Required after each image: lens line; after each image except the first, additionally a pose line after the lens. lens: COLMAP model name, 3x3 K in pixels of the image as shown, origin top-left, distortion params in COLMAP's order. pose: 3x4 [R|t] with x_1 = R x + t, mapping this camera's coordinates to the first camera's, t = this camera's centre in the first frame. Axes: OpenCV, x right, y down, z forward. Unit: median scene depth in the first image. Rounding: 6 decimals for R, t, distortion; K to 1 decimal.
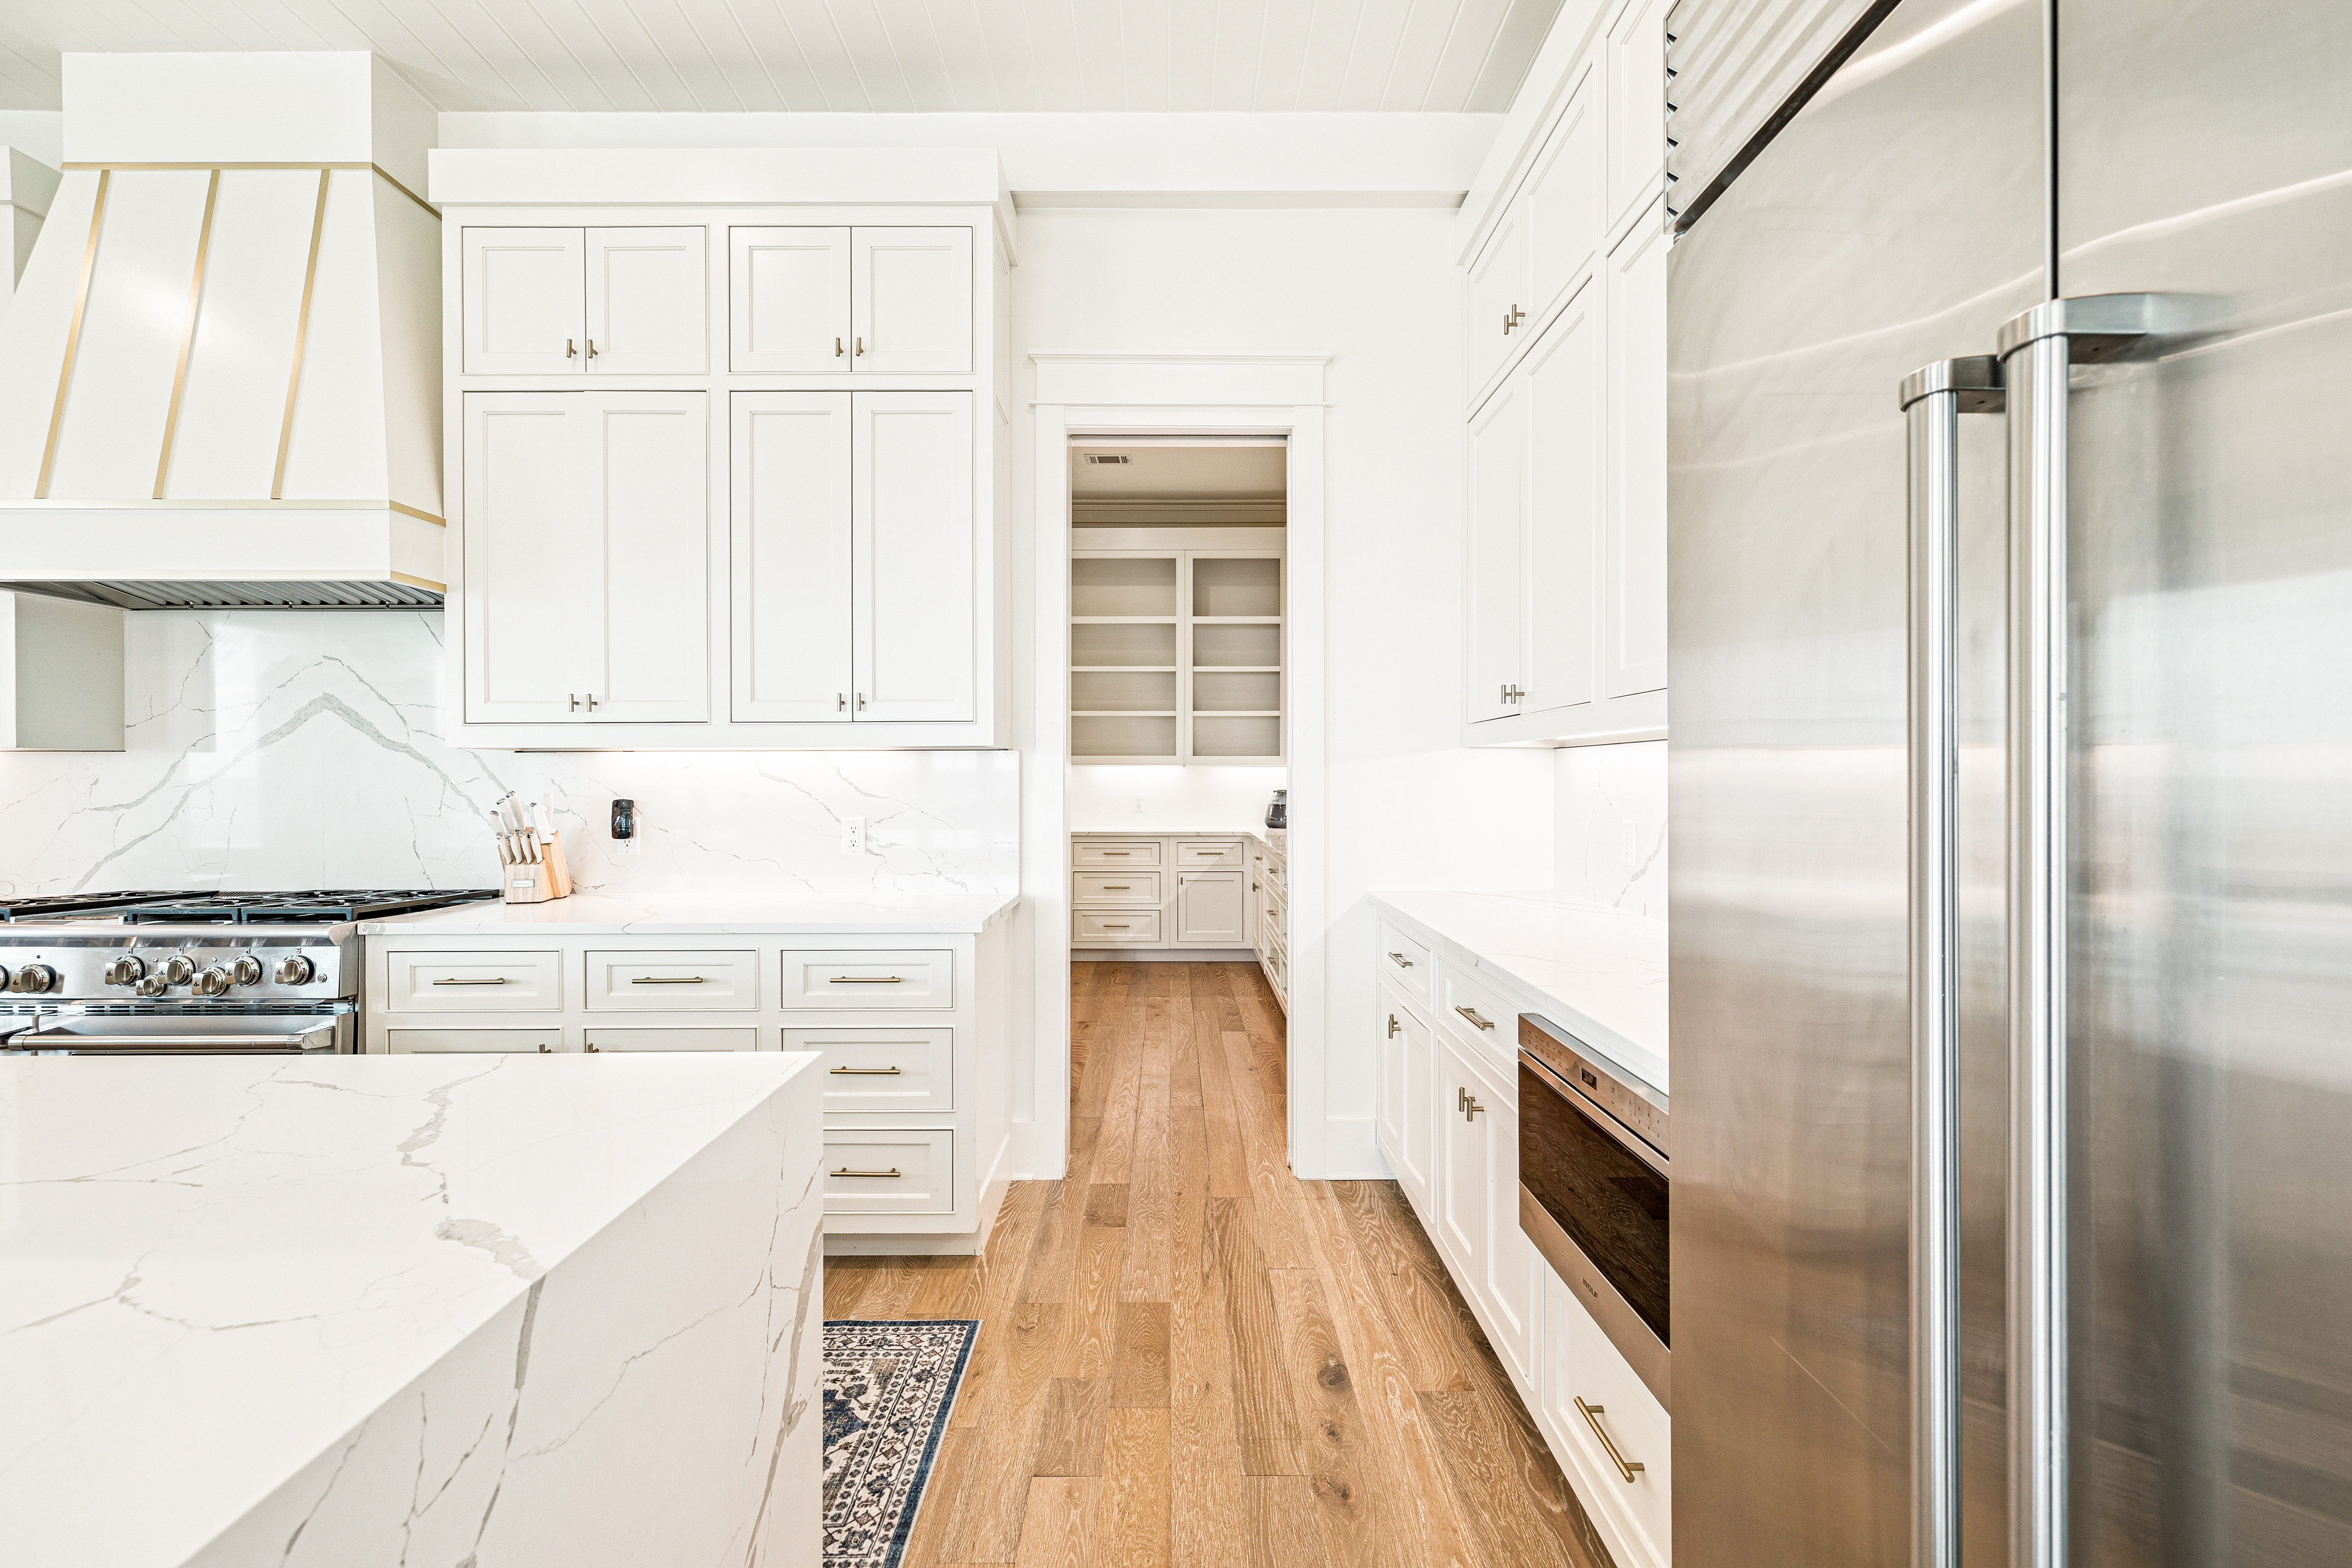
lens RADIAL K [[989.3, 0, 1174.2], [0, 989.3, 780.3], [0, 0, 1]] dist [0.003363, -0.000285]
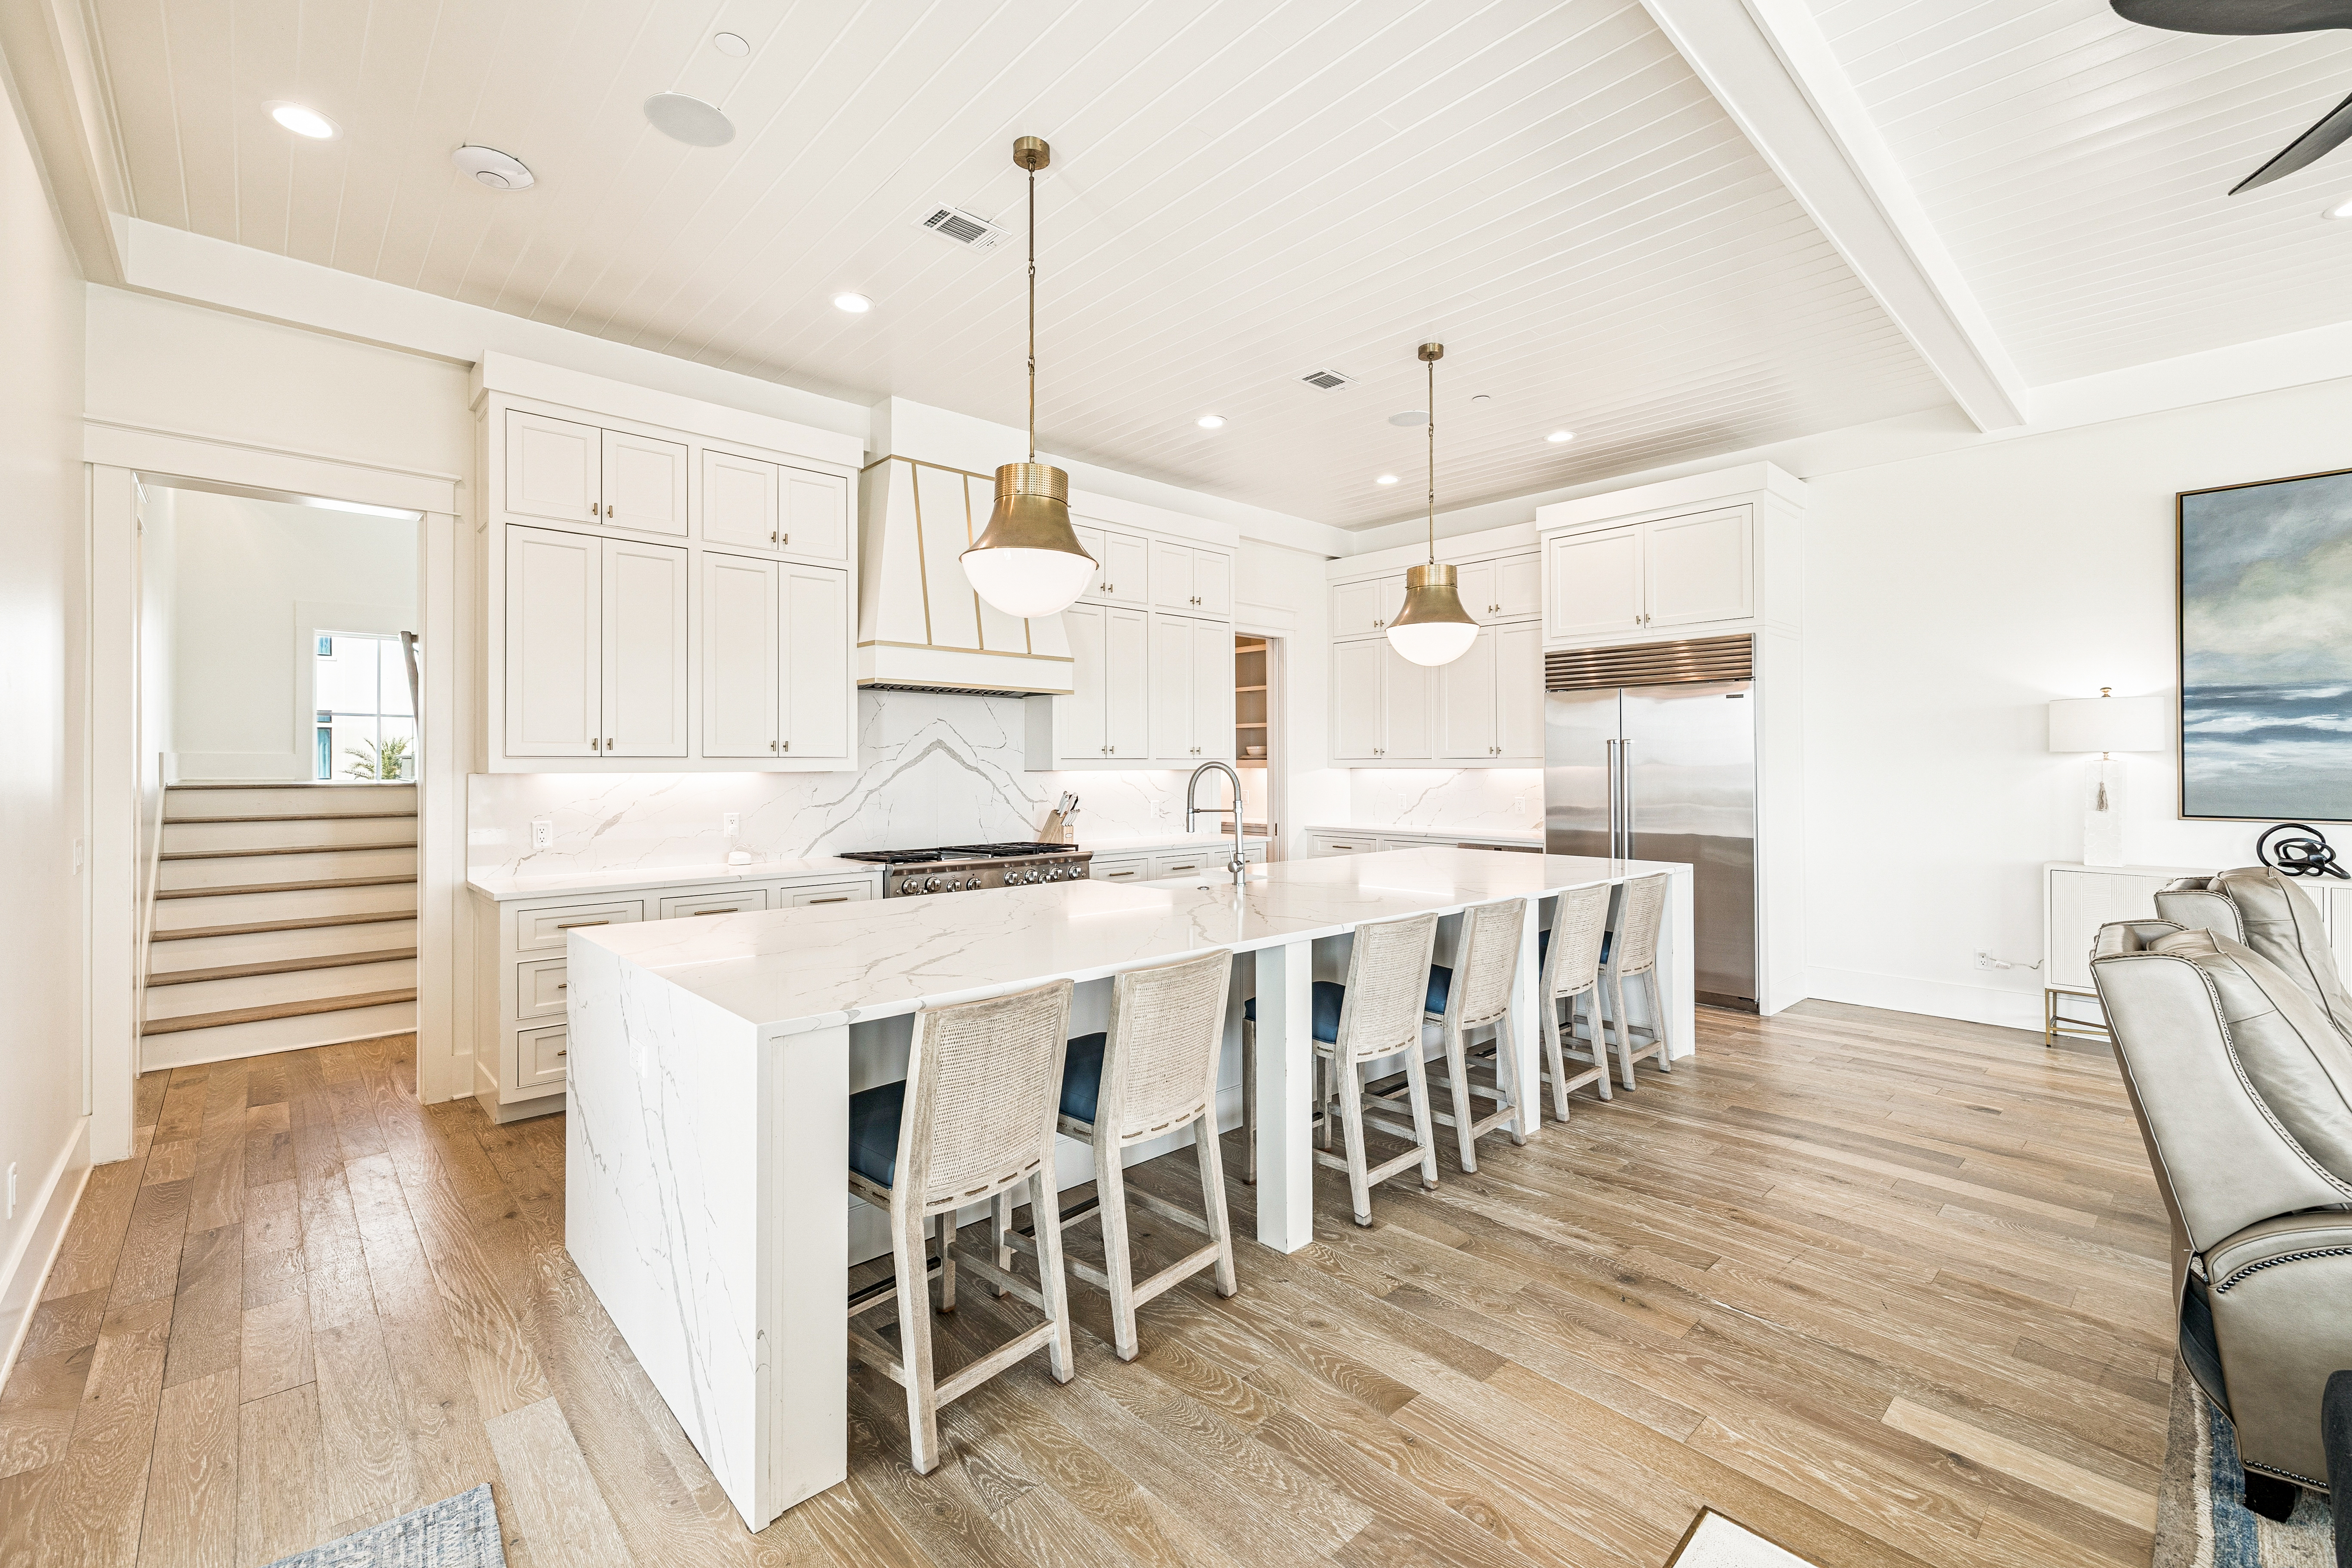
lens RADIAL K [[994.9, 0, 1175.3], [0, 994.9, 758.3], [0, 0, 1]] dist [0.000111, -0.000010]
pose [[0.738100, 0.006145, 0.674663, -1.766748], [0.001129, 0.999946, -0.010342, -0.033431], [-0.674691, 0.008395, 0.738053, -0.640332]]
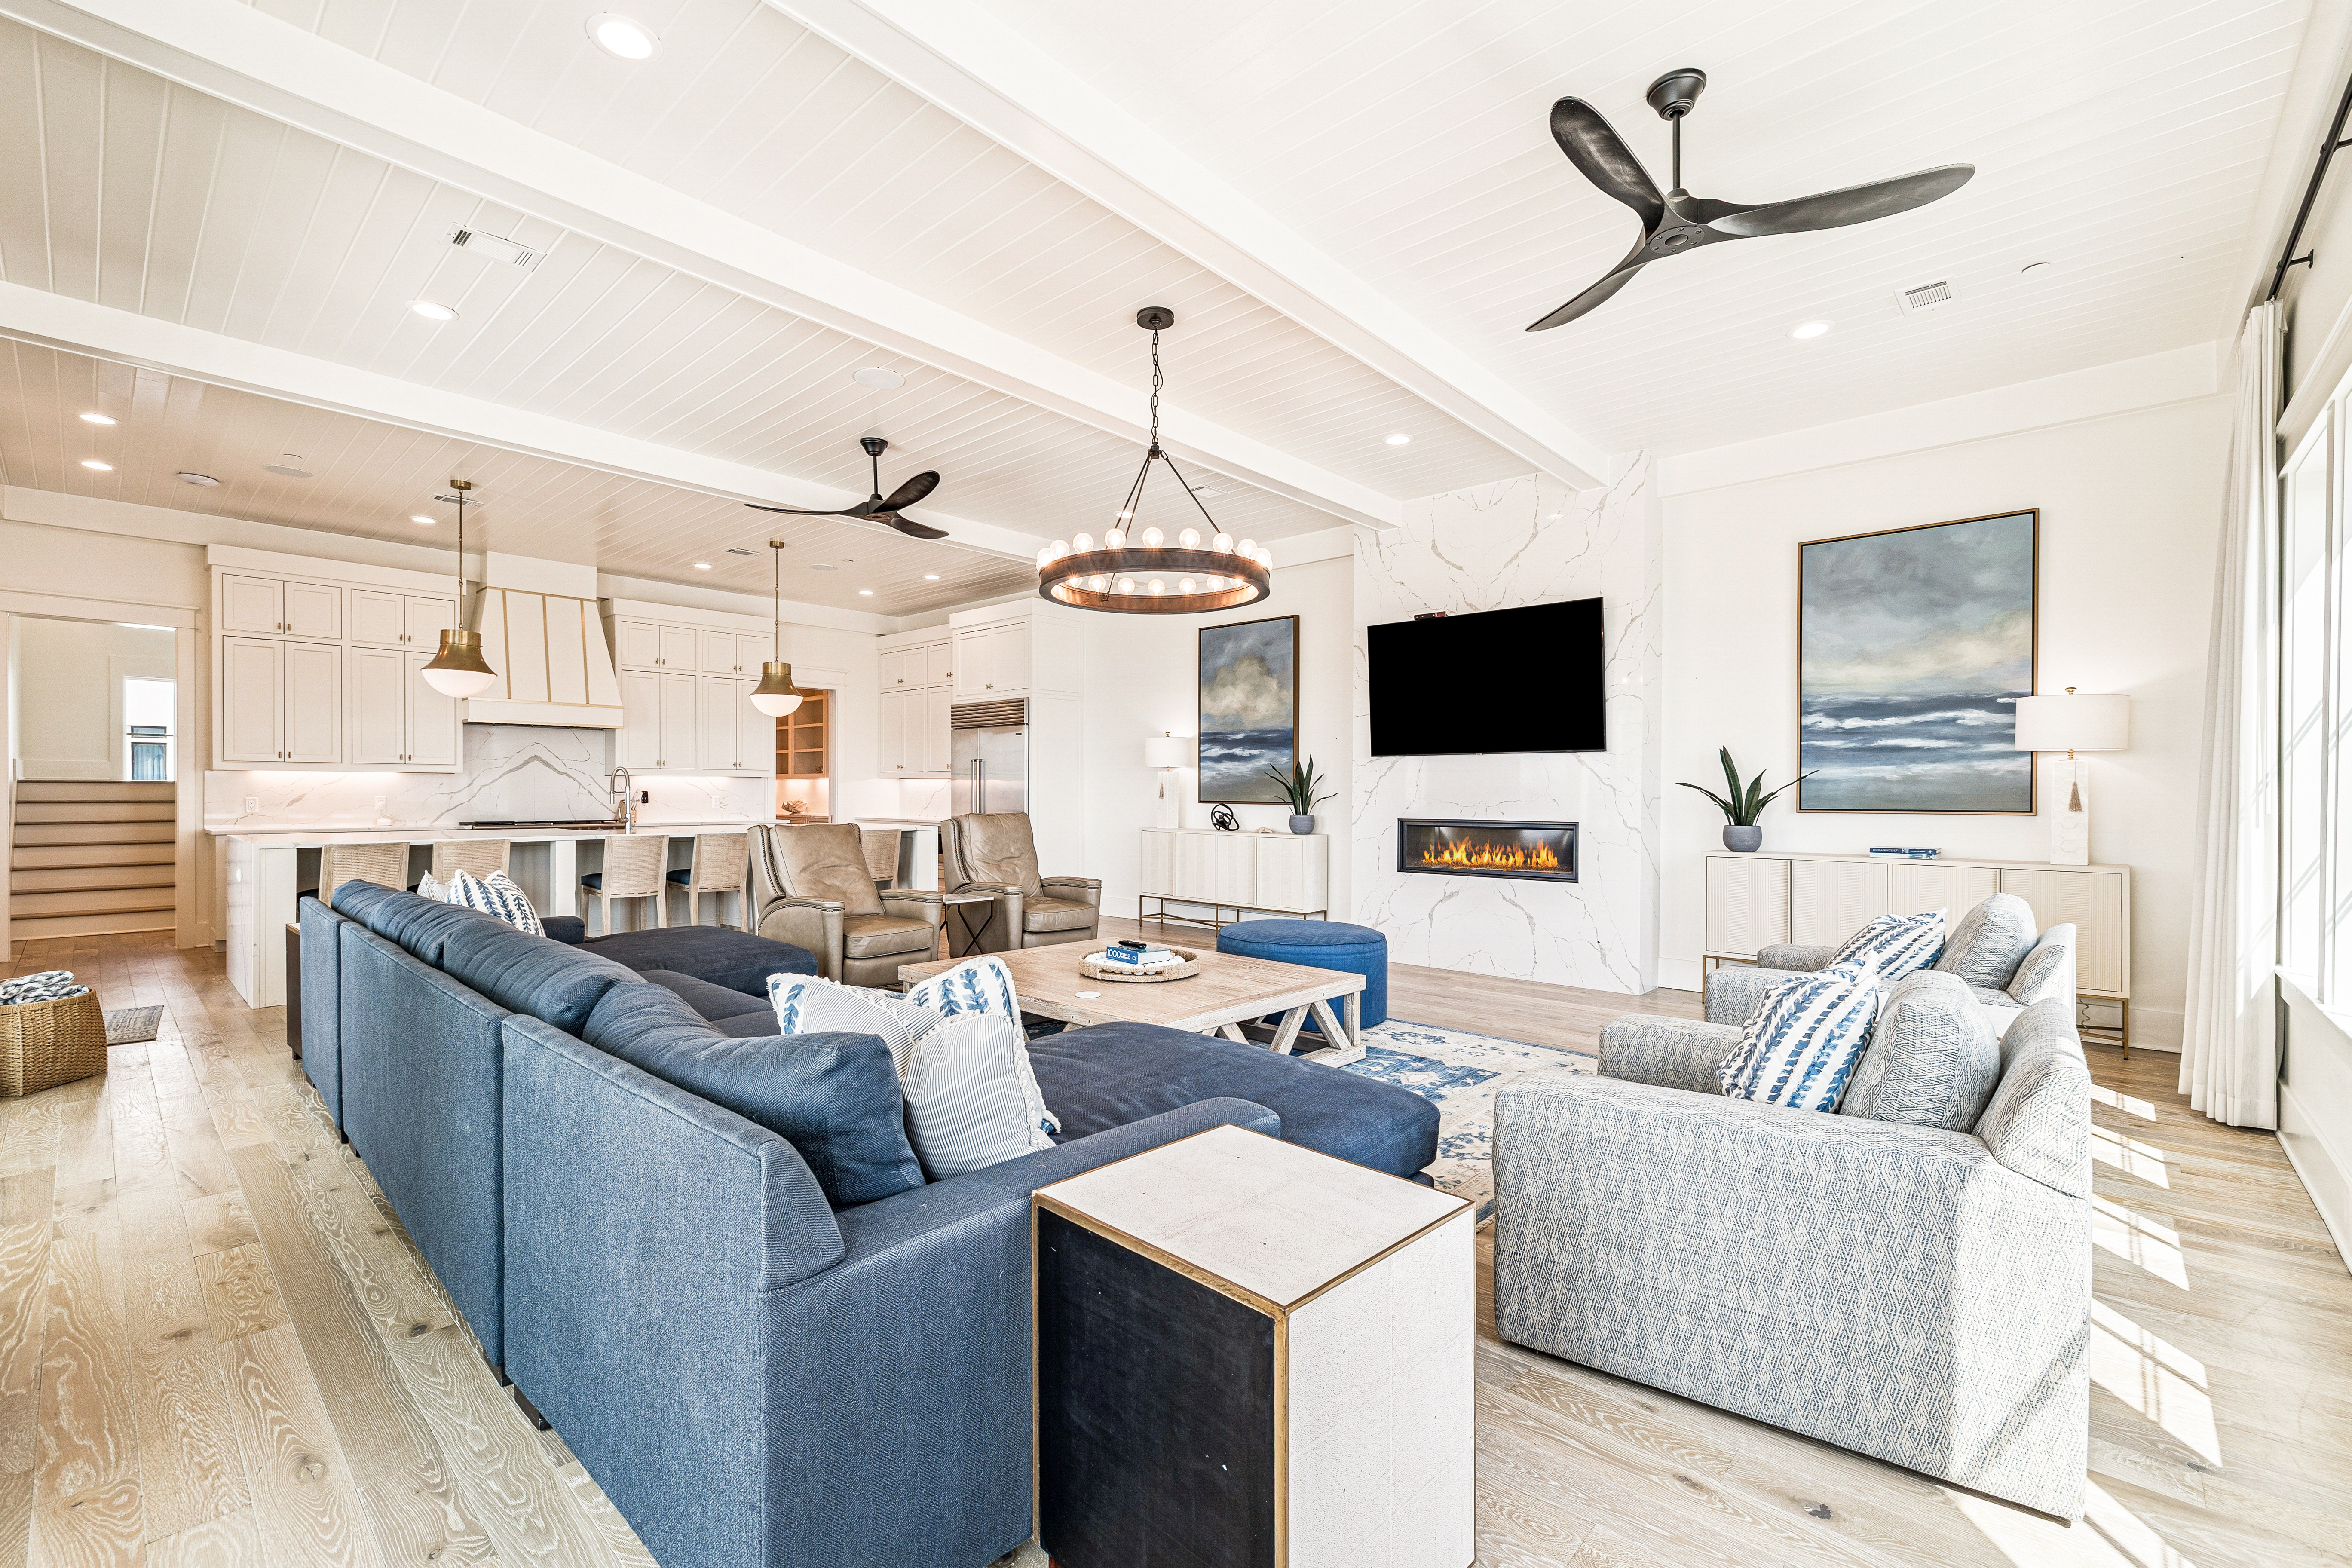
lens RADIAL K [[995.0, 0, 1185.0], [0, 995.0, 789.2], [0, 0, 1]] dist [0.000445, -0.000022]
pose [[0.680303, 0.005431, 0.732911, -1.715820], [-0.004647, 0.999984, -0.003096, 0.014805], [-0.732916, -0.001299, 0.680318, -2.452345]]
